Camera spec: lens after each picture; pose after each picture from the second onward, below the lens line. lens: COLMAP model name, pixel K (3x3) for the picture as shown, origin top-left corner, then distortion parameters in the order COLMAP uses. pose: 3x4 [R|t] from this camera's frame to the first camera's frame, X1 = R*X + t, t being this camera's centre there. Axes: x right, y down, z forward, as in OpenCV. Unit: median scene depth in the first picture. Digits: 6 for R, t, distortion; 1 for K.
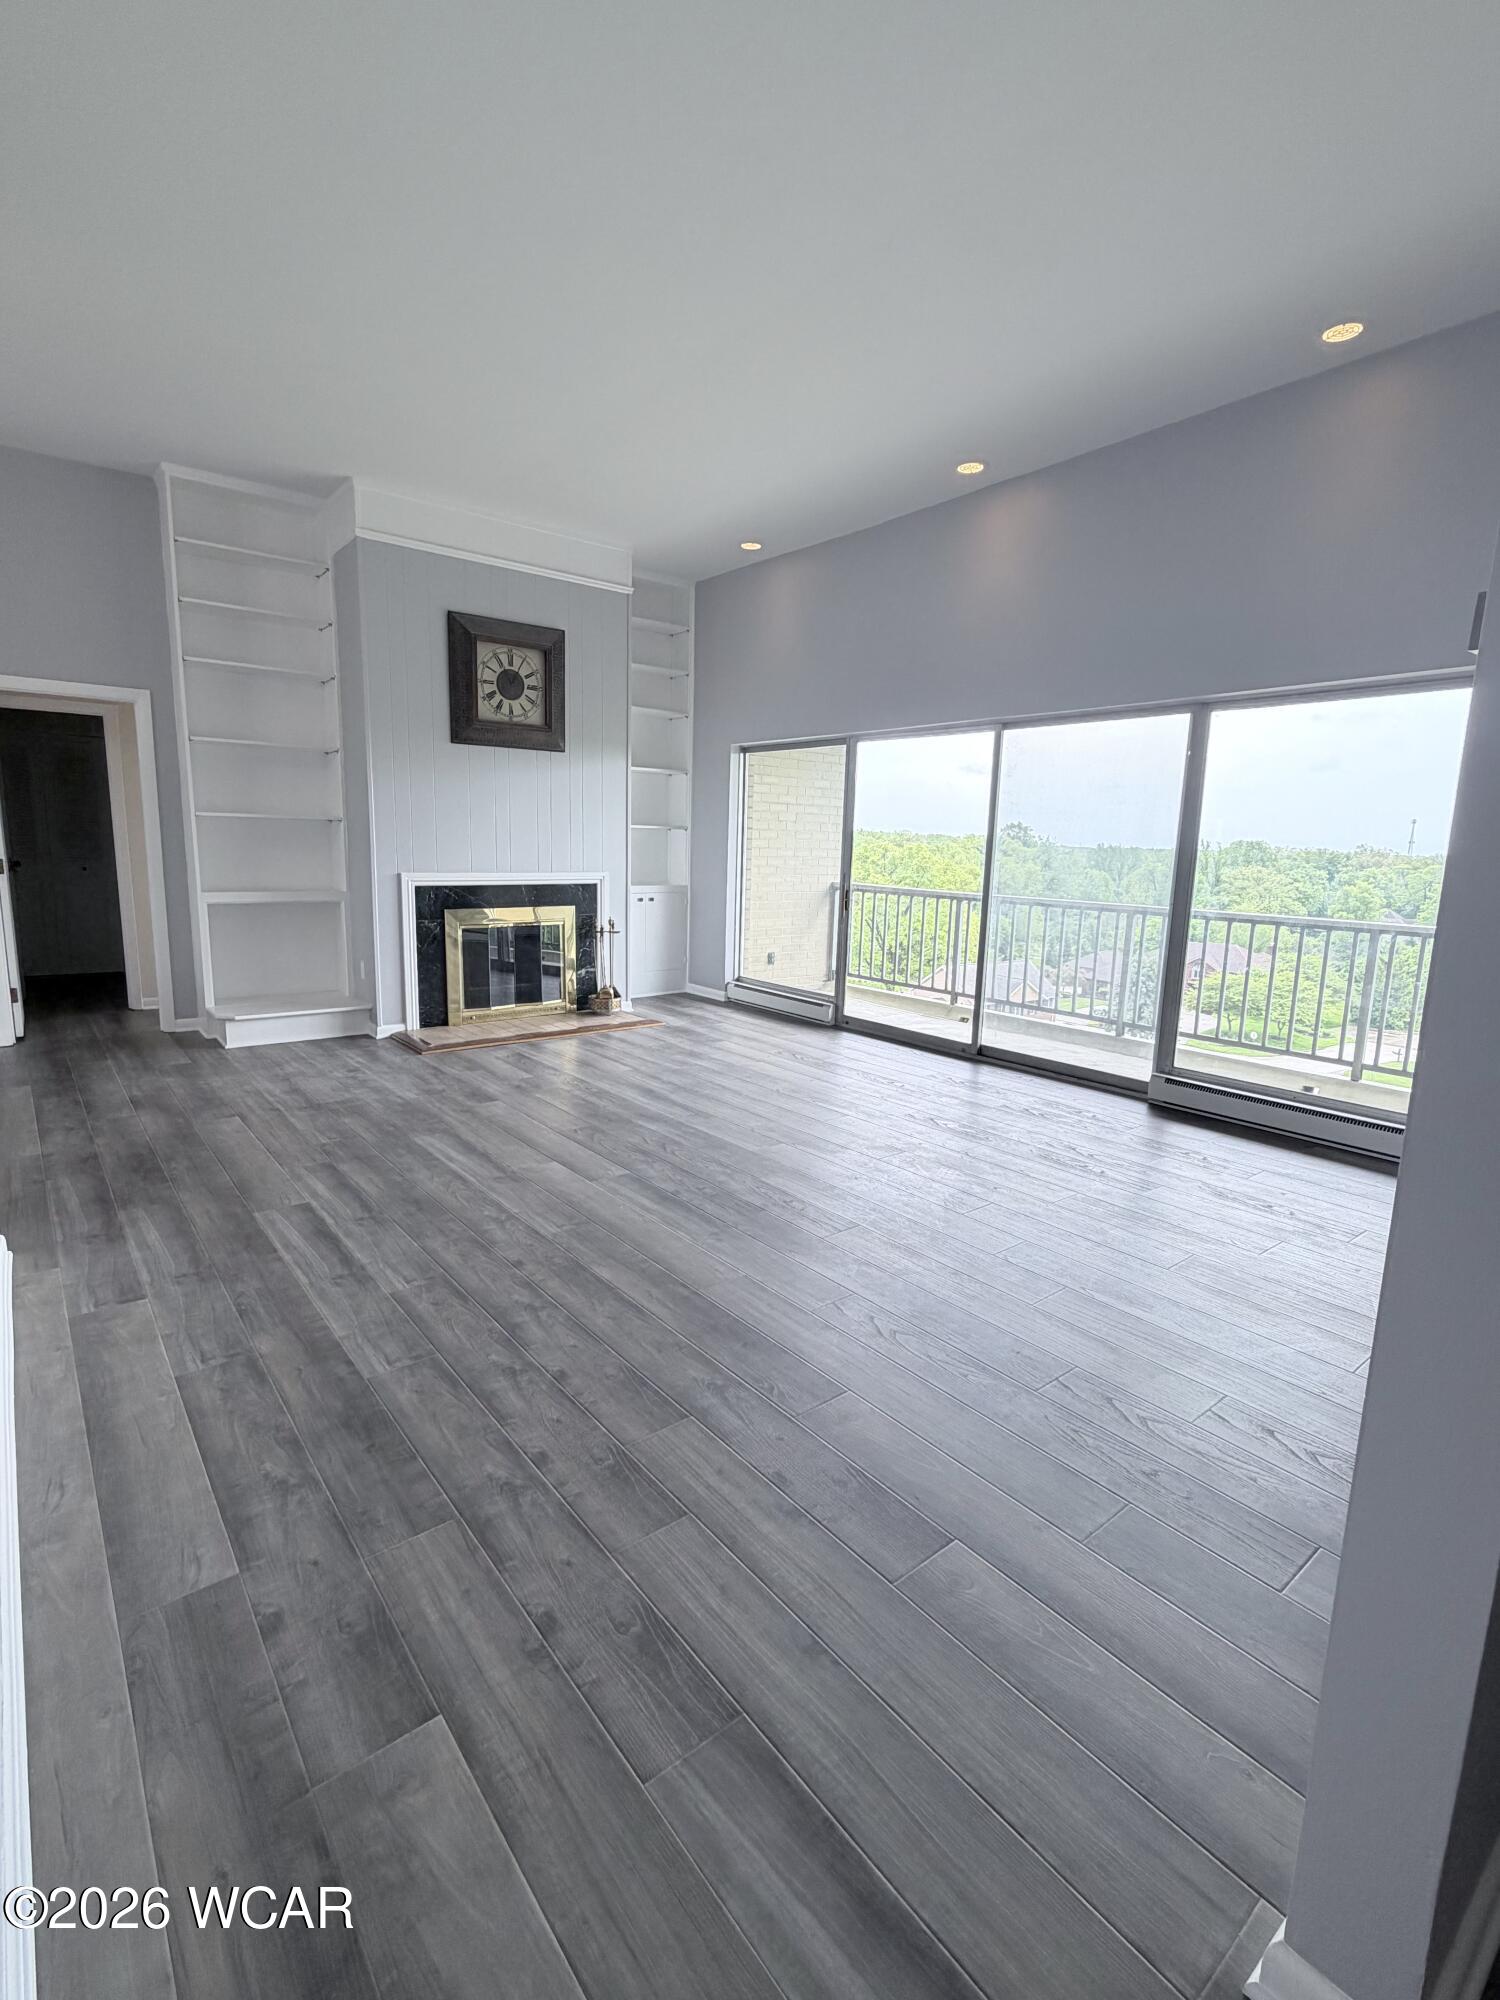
lens RADIAL K [[928.8, 0, 748.7], [0, 928.8, 1007.5], [0, 0, 1]] dist [-0.002392, -0.000136]
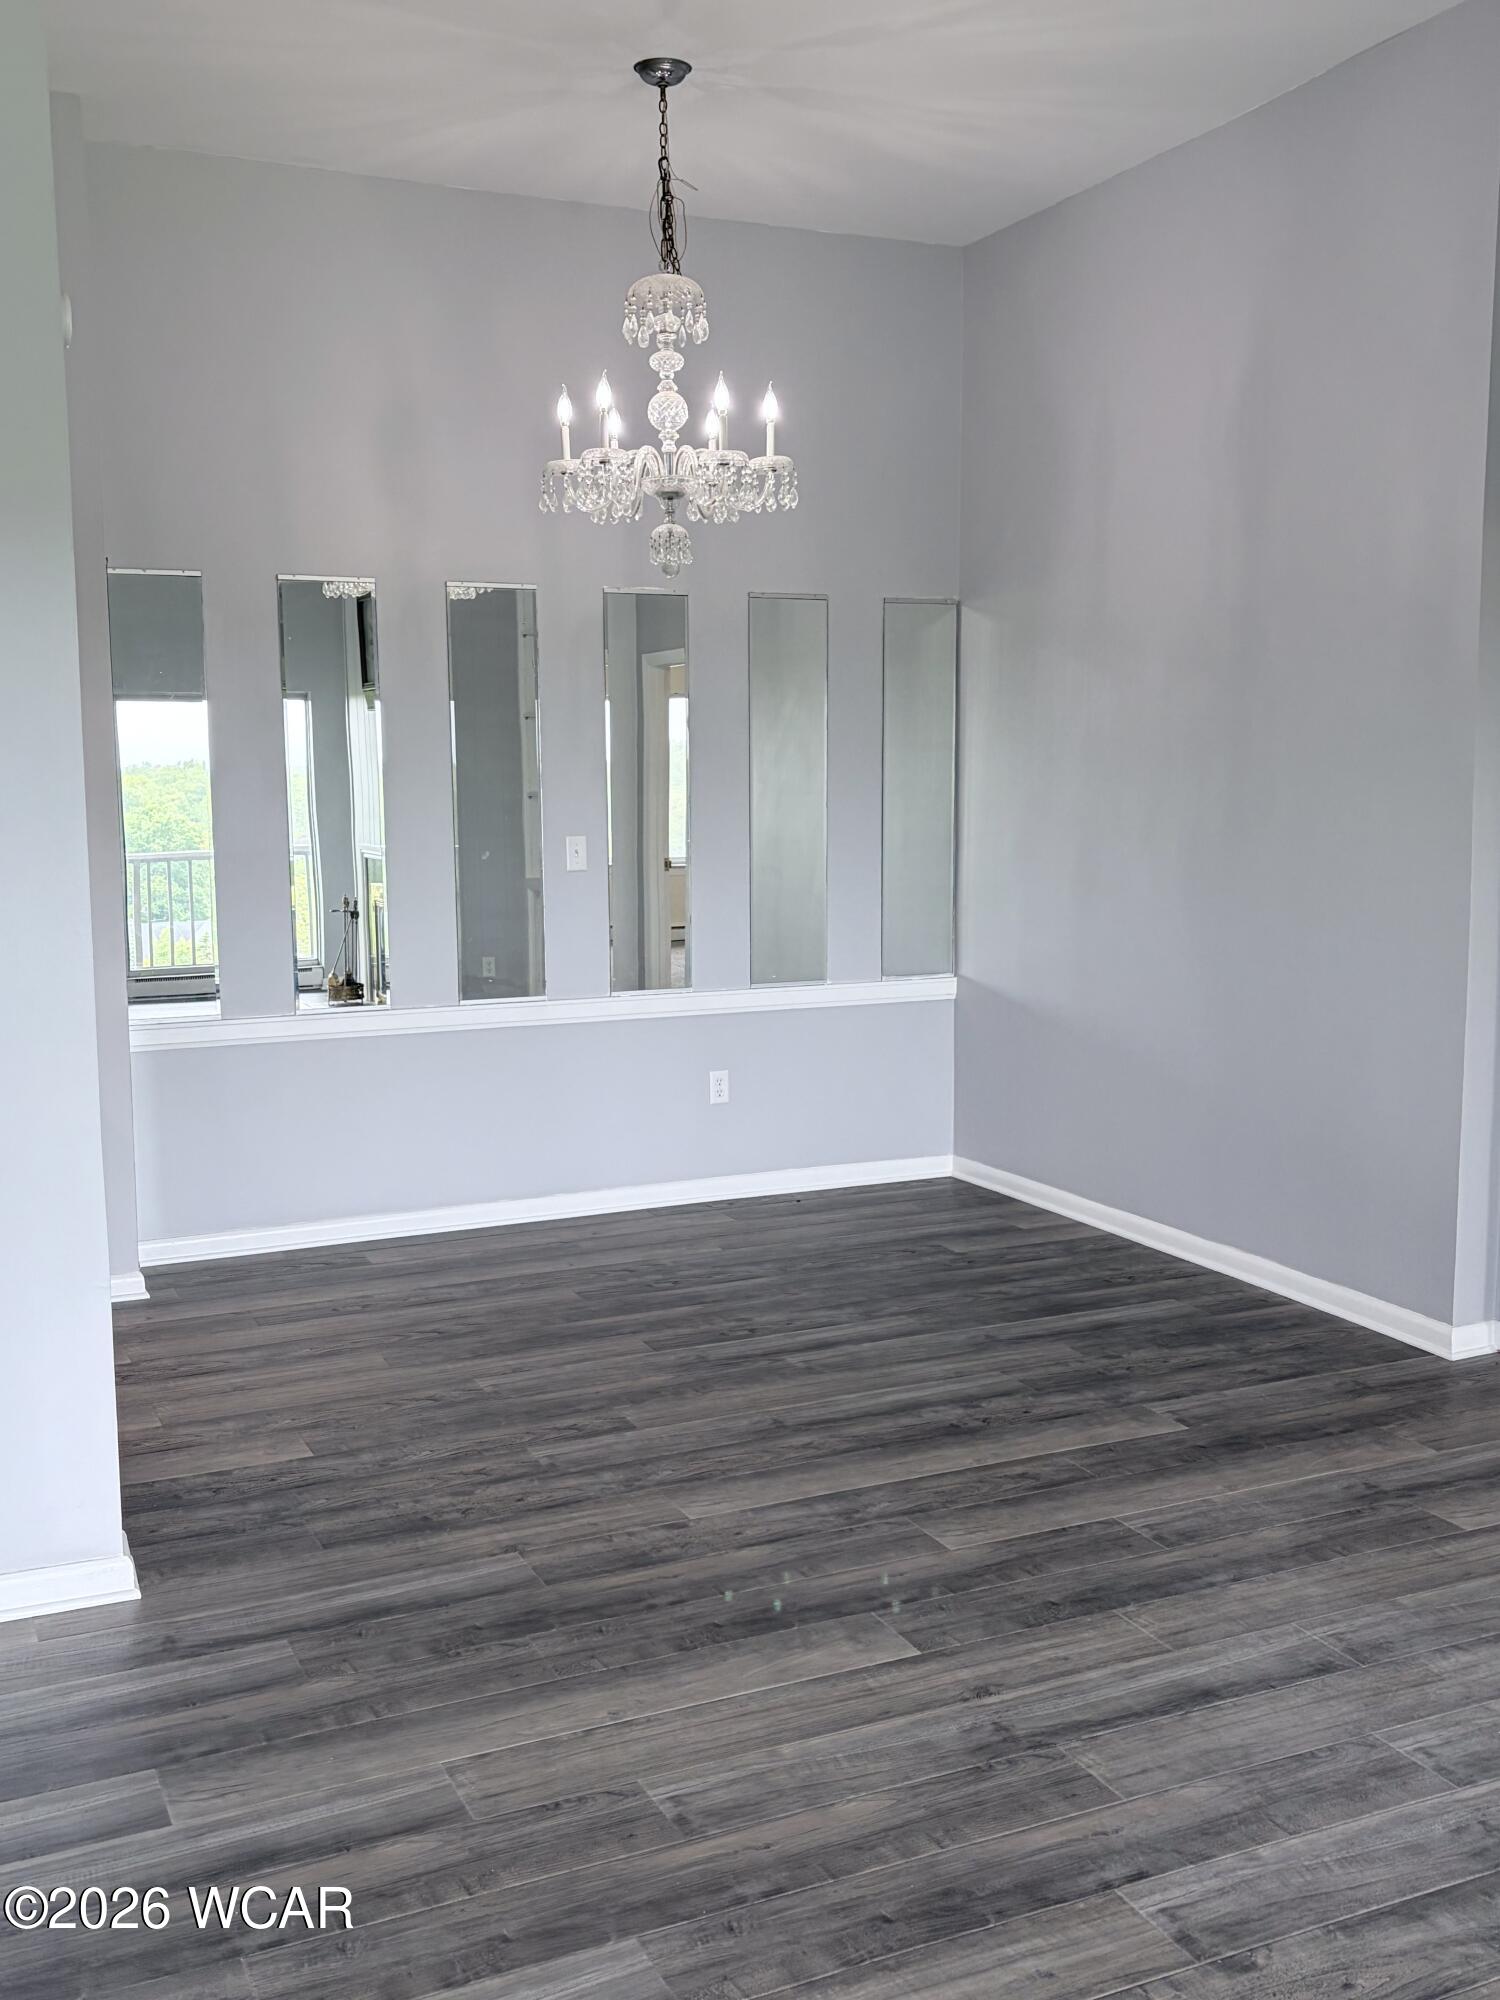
lens RADIAL K [[1944.3, 0, 750.0], [0, 1944.3, 1000.0], [0, 0, 1]] dist [0.014139, 0.009200]
pose [[-0.238017, 0.090566, -0.967029, 0.143328], [-0.169263, 0.976540, 0.133118, -0.165928], [0.956398, 0.195367, -0.217103, 0.752063]]
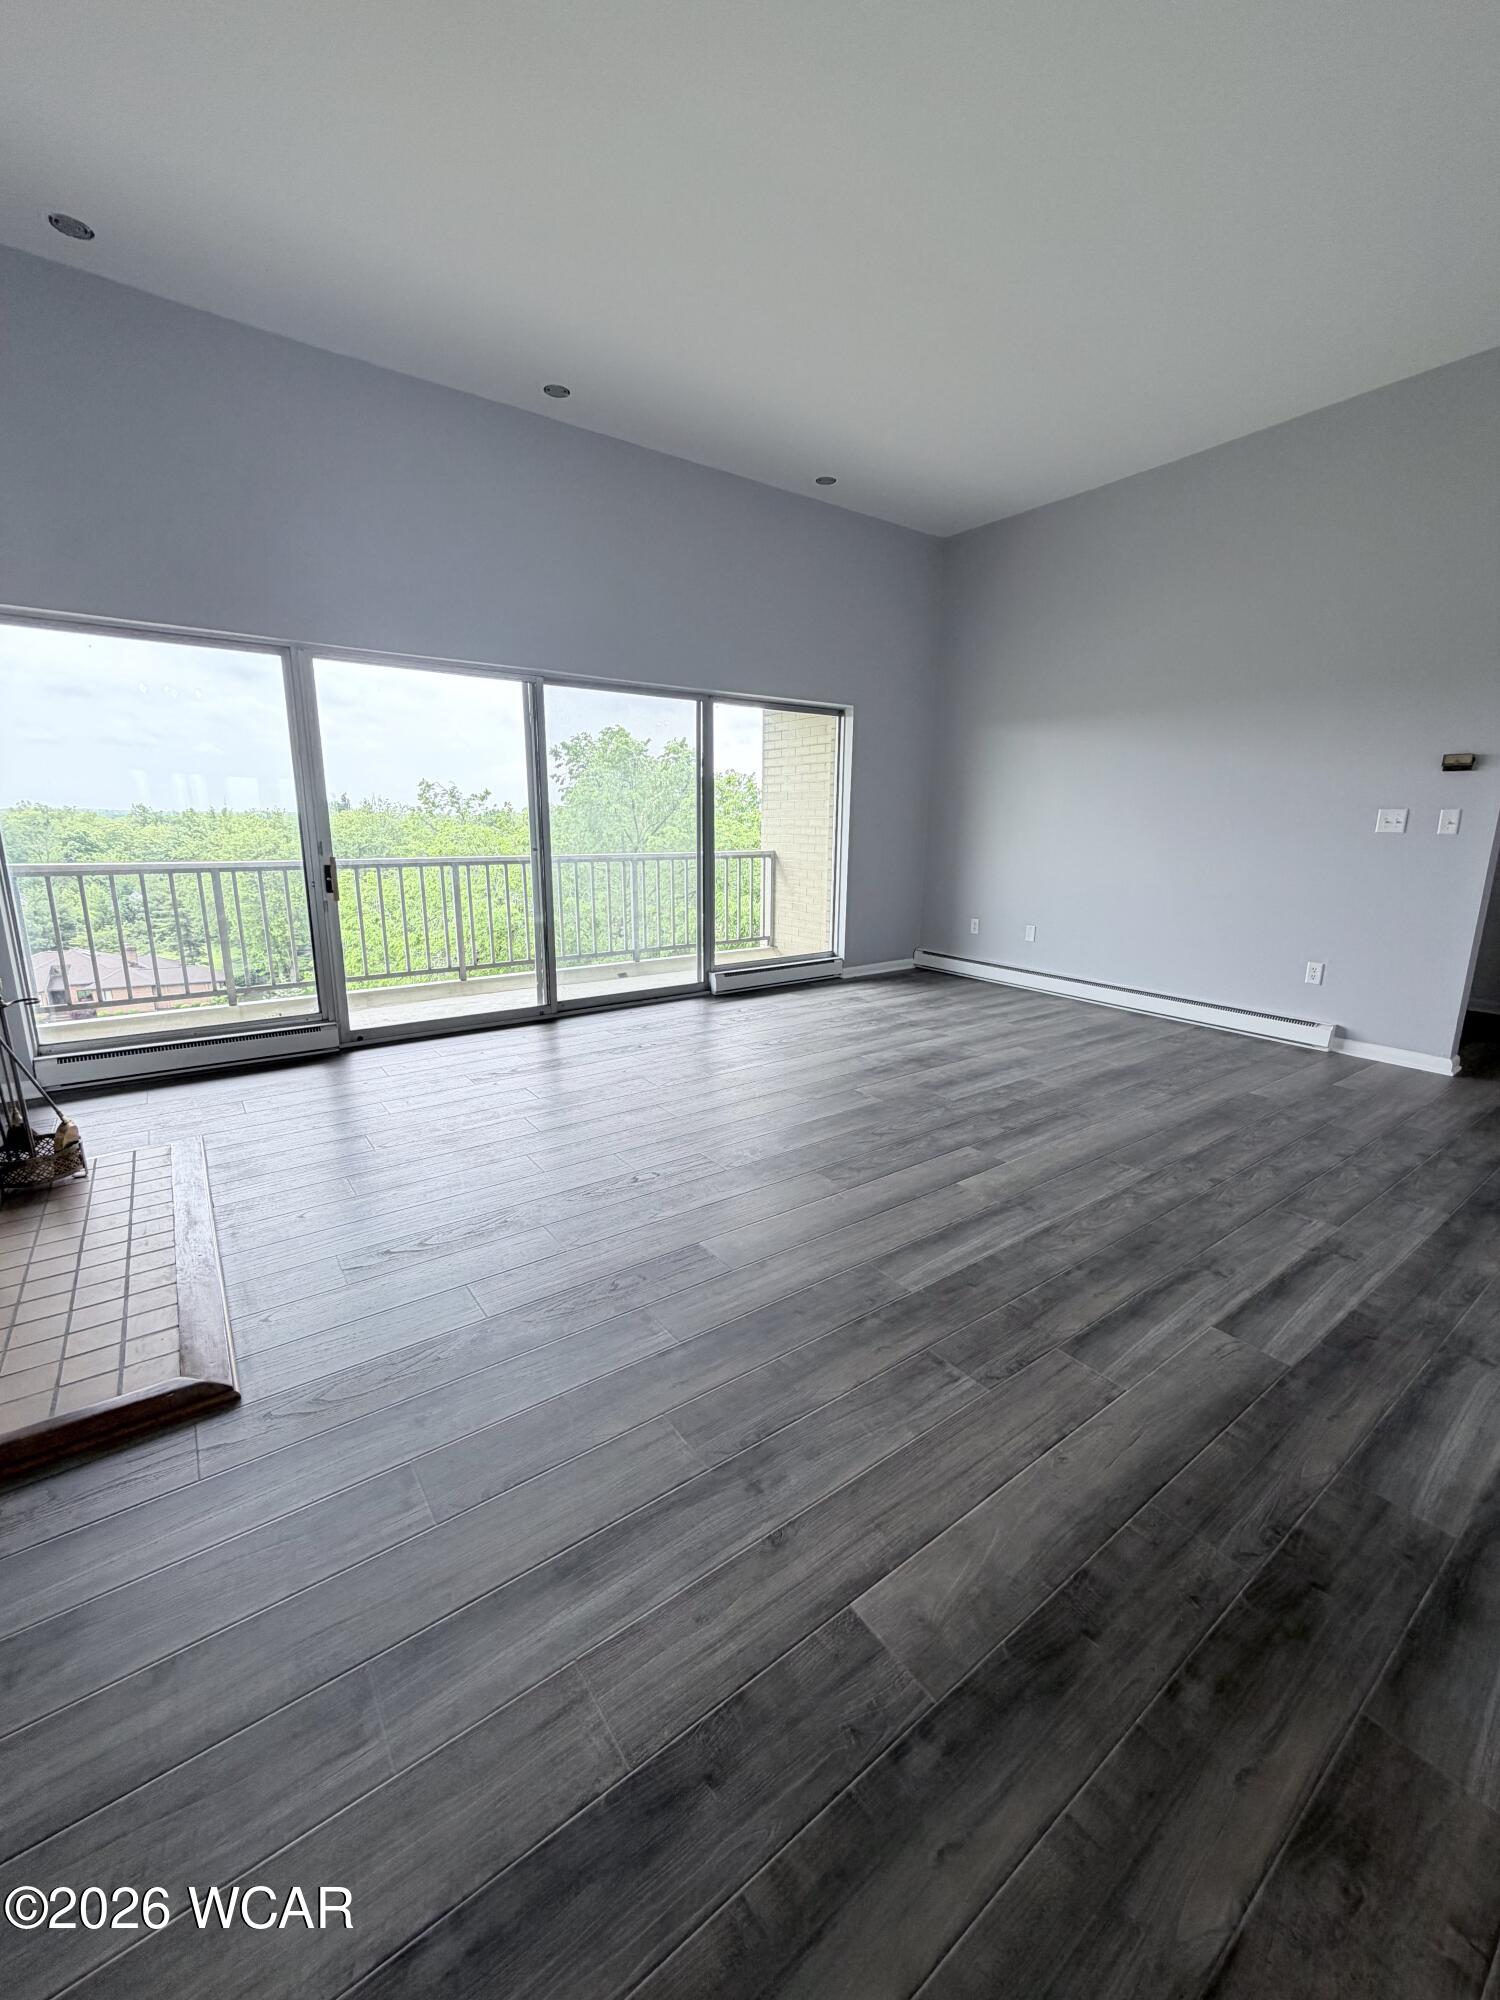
lens RADIAL K [[792.9, 0, 746.5], [0, 792.9, 999.5], [0, 0, 1]] dist [0.000042, 0.000078]
pose [[0.047916, -0.248569, 0.967428, -0.562831], [0.169439, 0.956526, 0.237376, -0.129663], [-0.984375, 0.152546, 0.087951, 0.697817]]
